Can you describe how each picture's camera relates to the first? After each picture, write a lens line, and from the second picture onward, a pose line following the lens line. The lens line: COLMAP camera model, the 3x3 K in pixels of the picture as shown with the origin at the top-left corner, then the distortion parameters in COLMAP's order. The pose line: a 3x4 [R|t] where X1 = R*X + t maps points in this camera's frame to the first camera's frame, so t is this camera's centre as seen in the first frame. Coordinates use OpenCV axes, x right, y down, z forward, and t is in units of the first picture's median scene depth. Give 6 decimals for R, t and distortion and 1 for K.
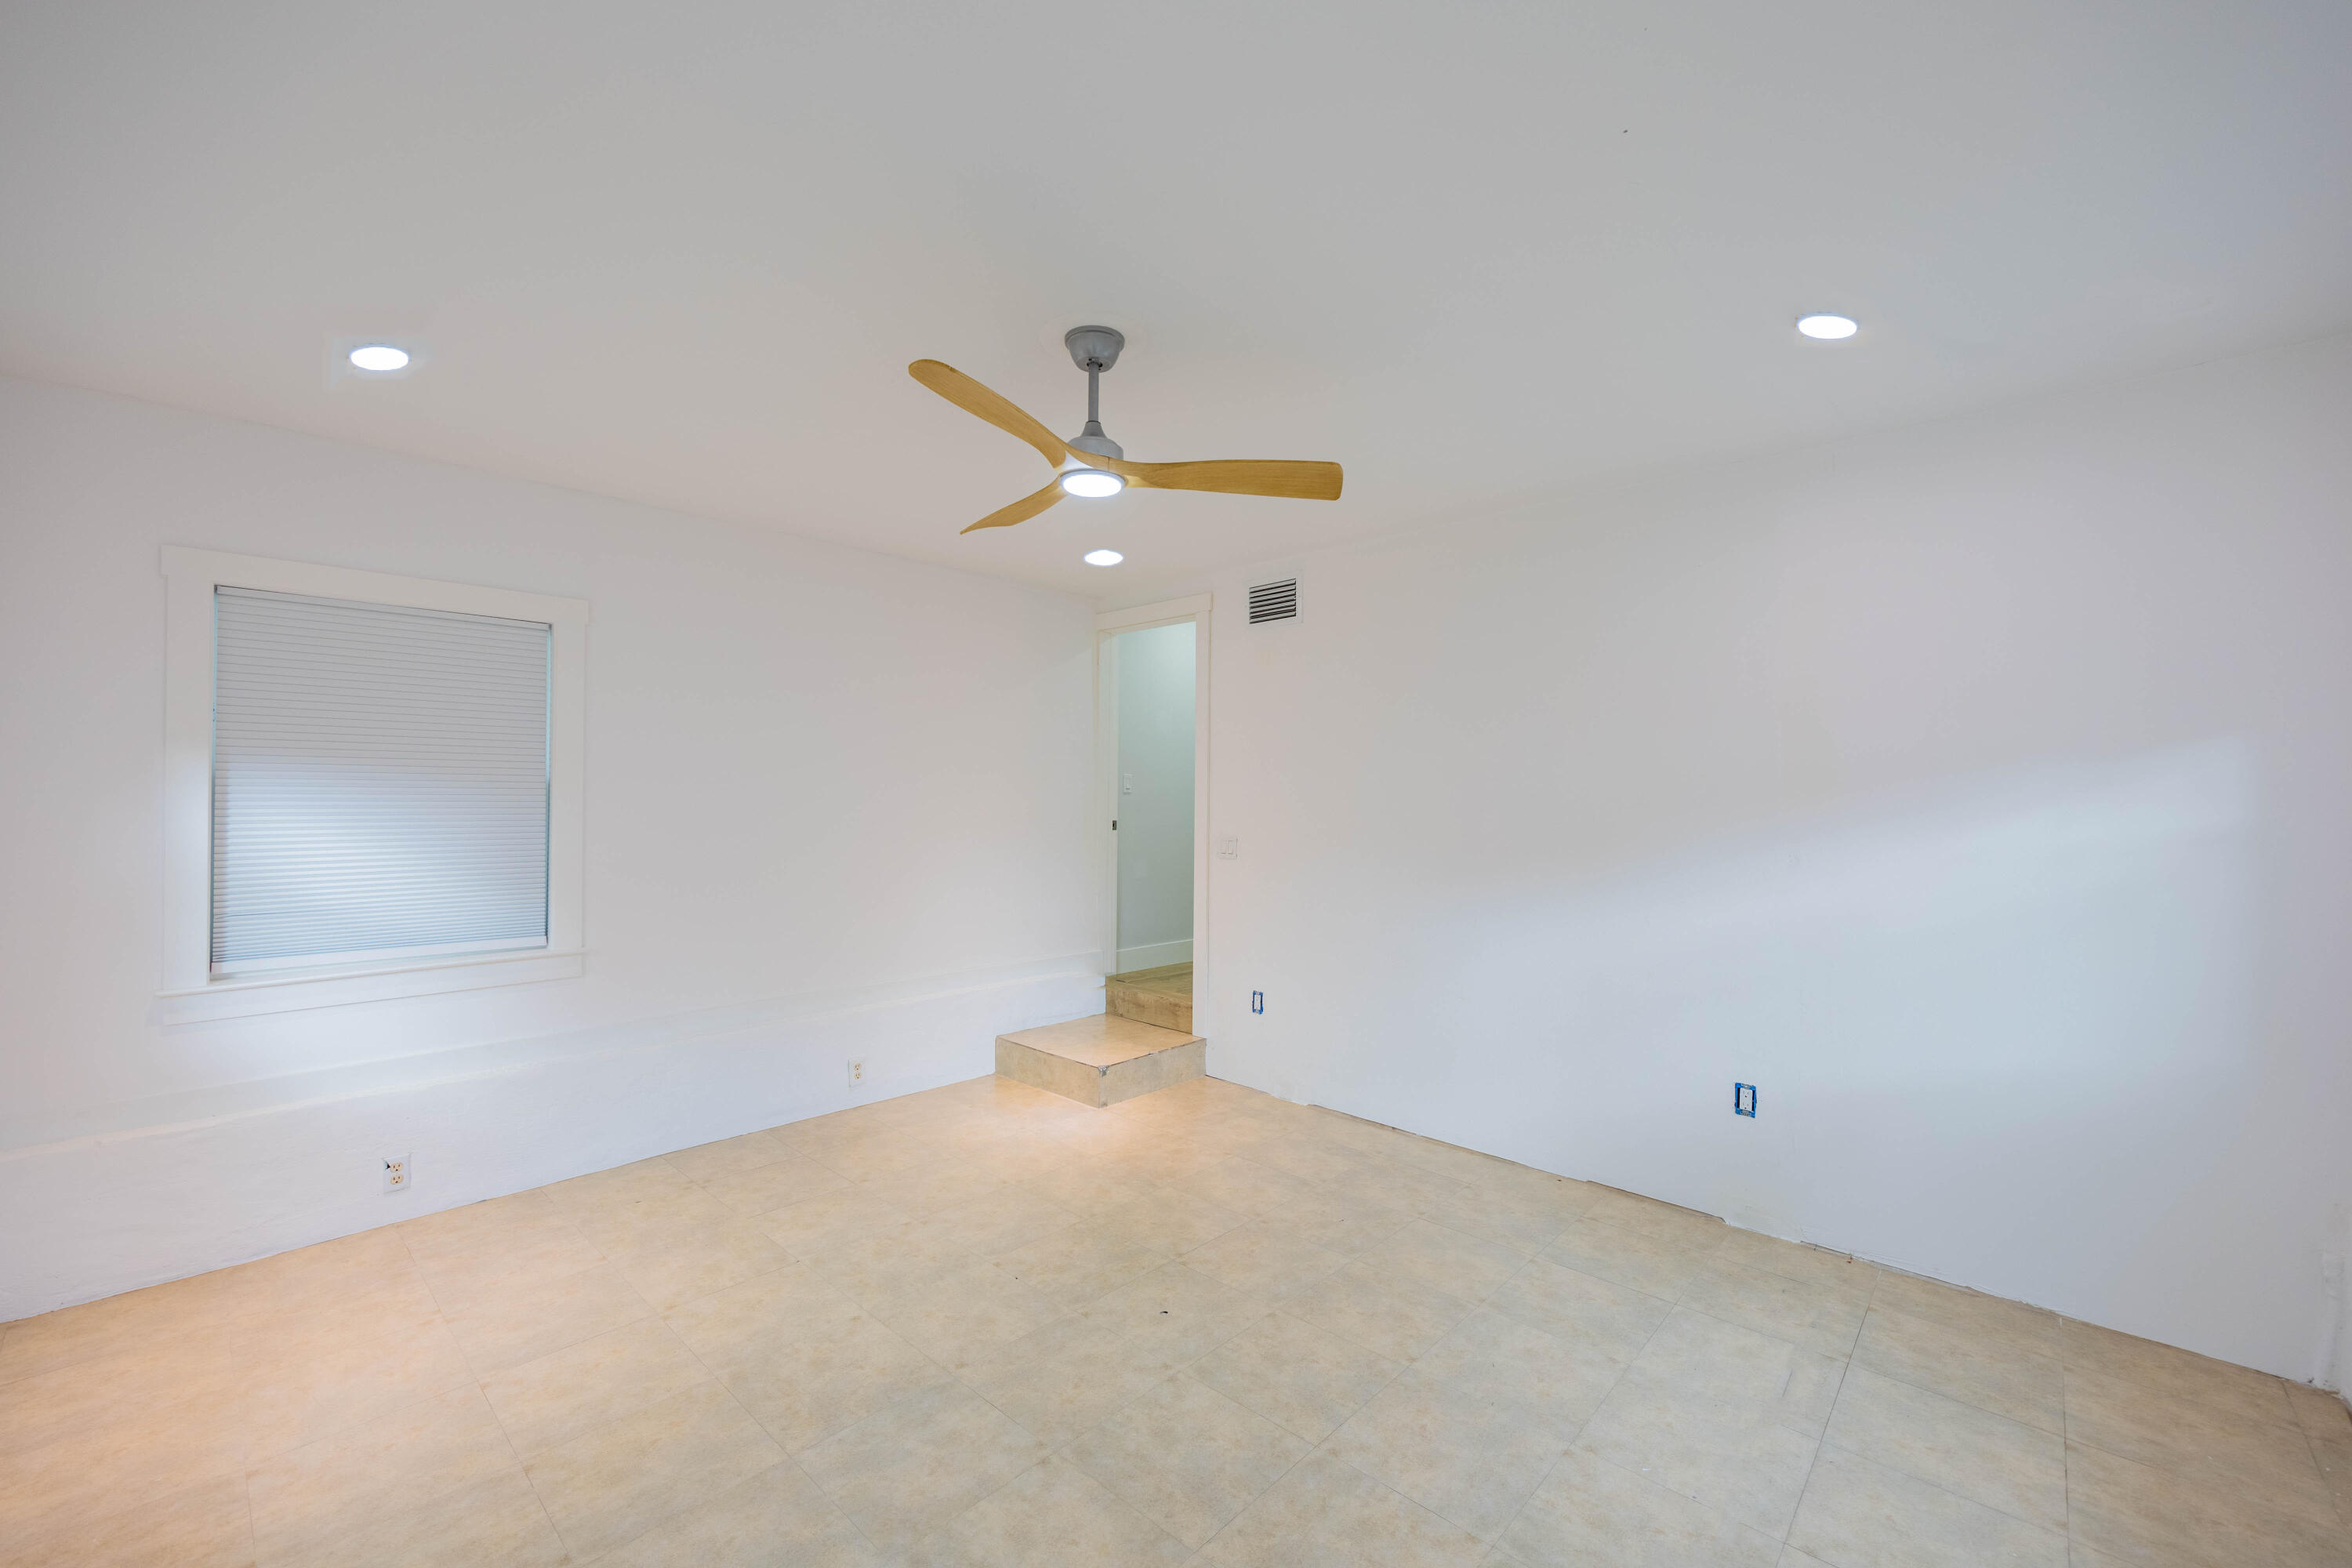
lens RADIAL K [[941.2, 0, 1176.9], [0, 941.2, 790.2], [0, 0, 1]] dist [0.001302, 0.000024]
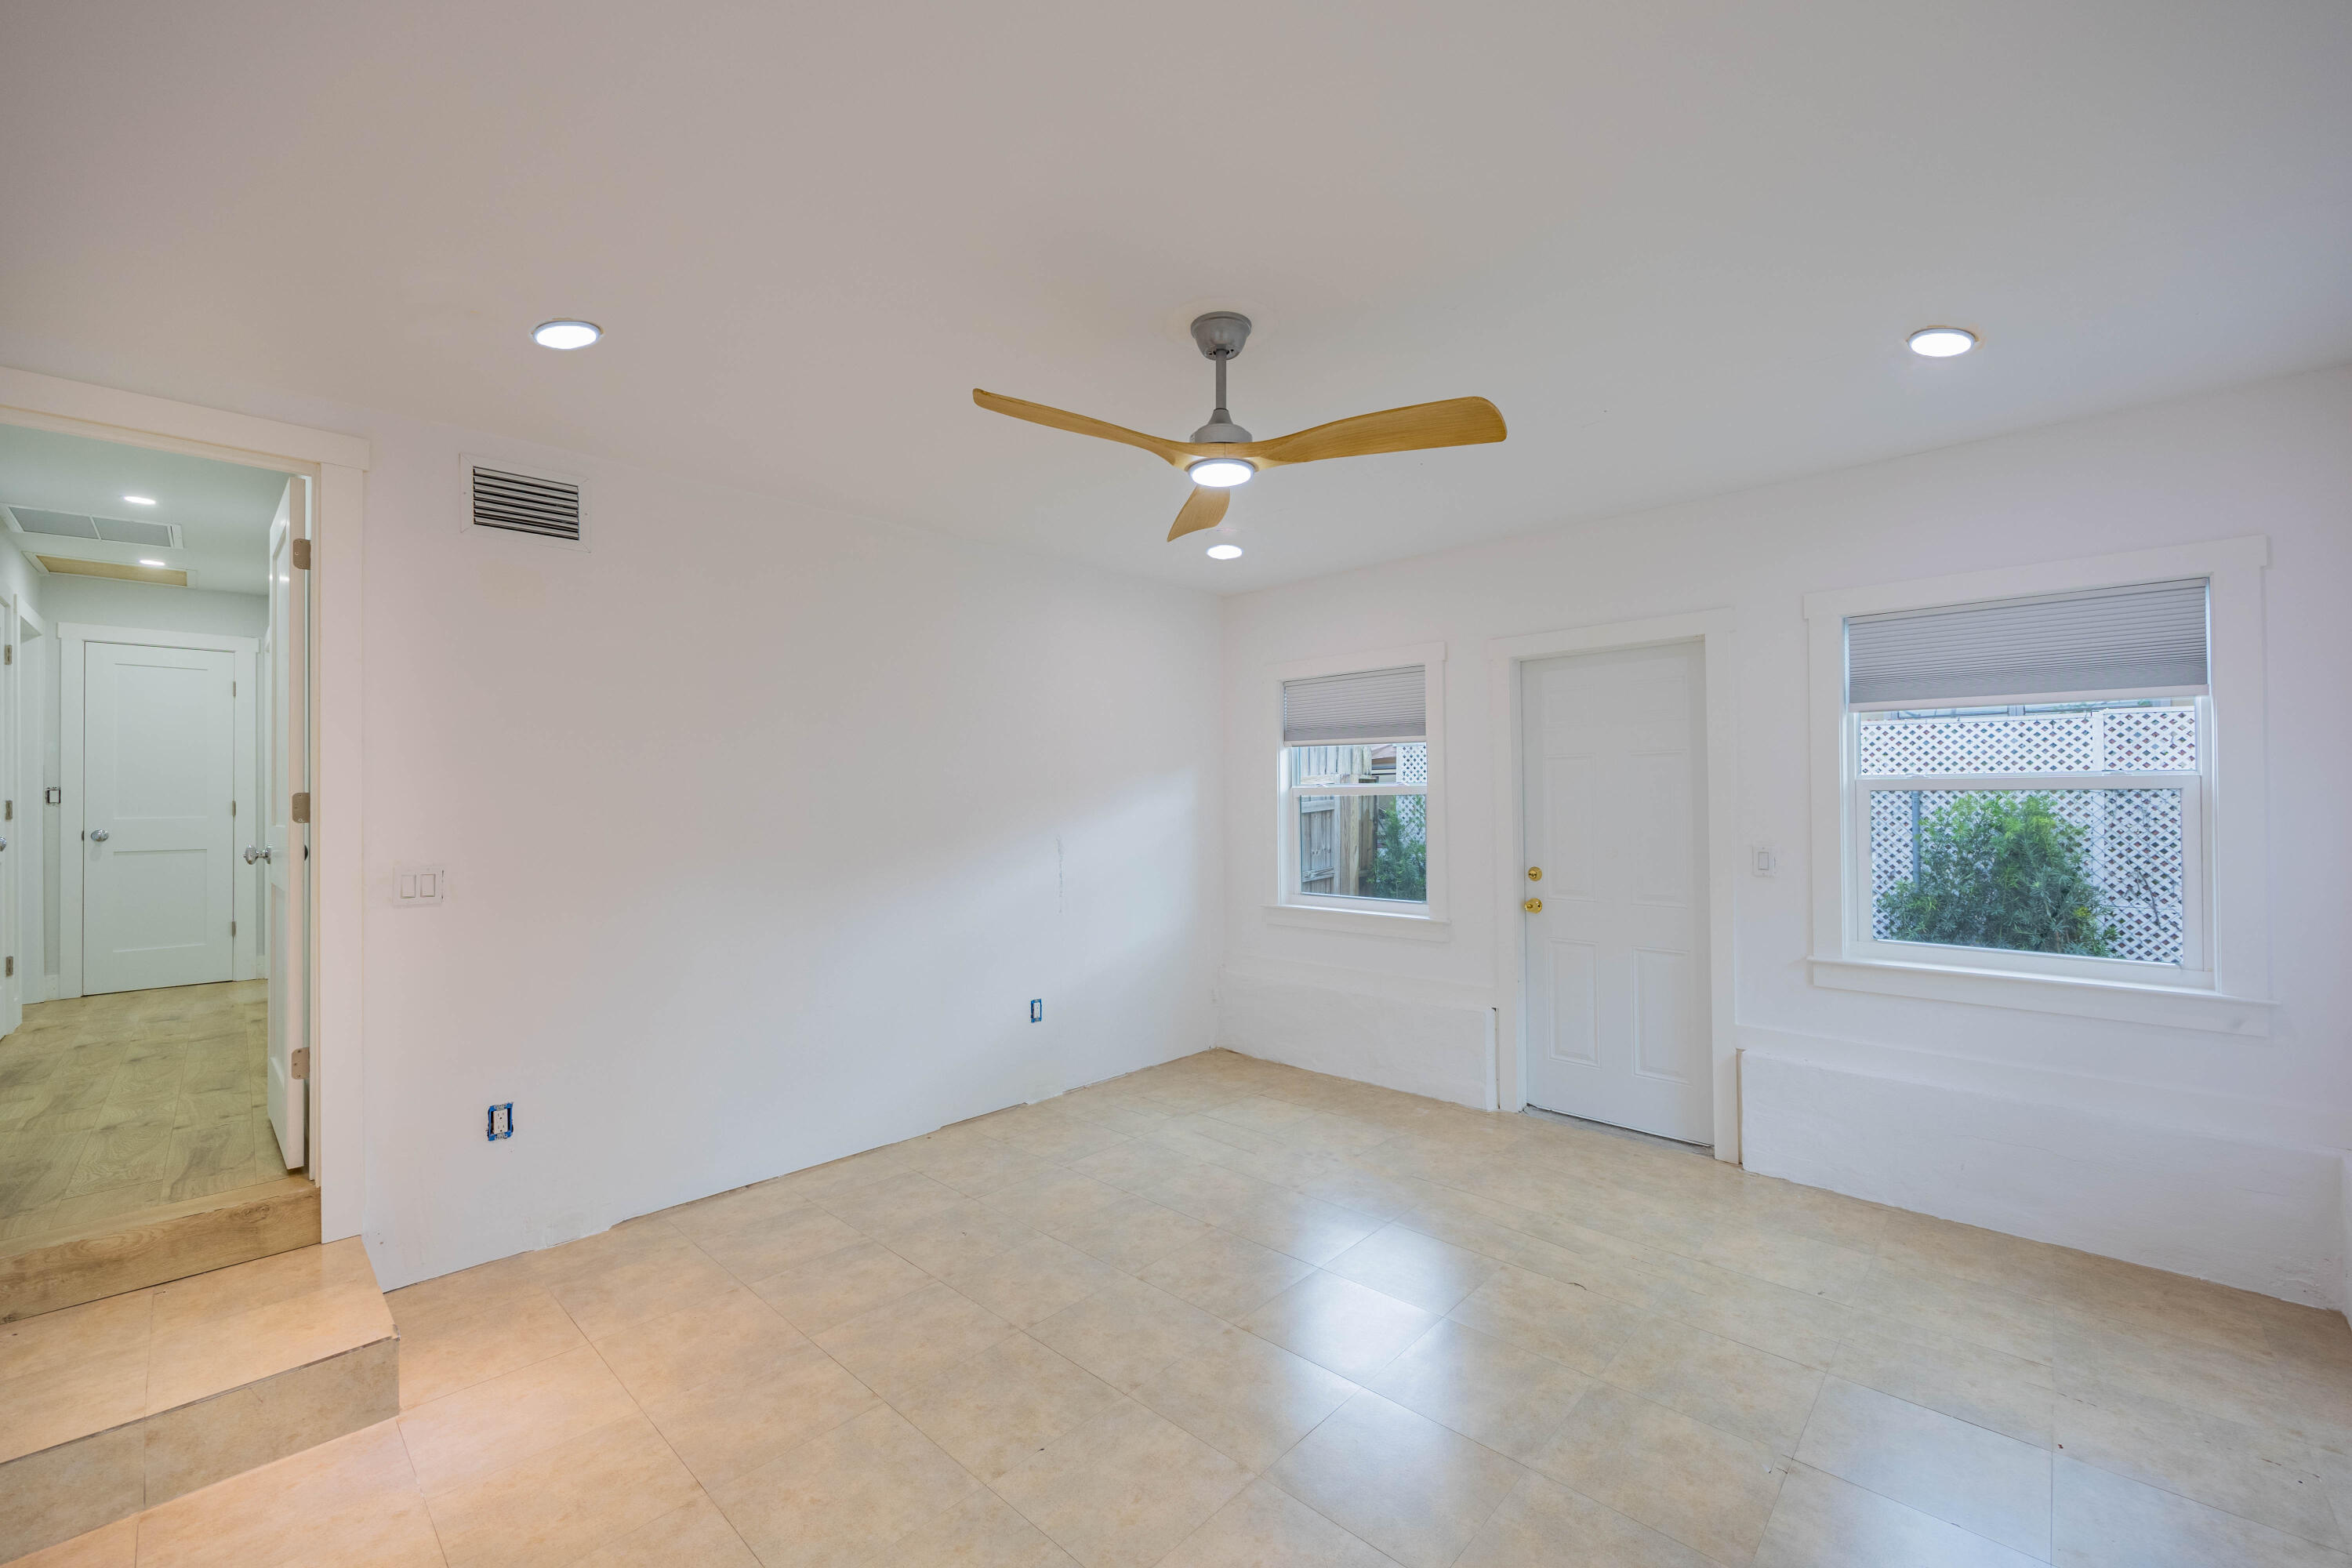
lens RADIAL K [[941.4, 0, 1171.3], [0, 941.4, 786.0], [0, 0, 1]] dist [-0.000562, -0.000142]
pose [[0.010047, 0.006359, 0.999929, -0.728838], [0.002043, 0.999978, -0.006379, 0.003317], [-0.999947, 0.002106, 0.010034, 0.713404]]
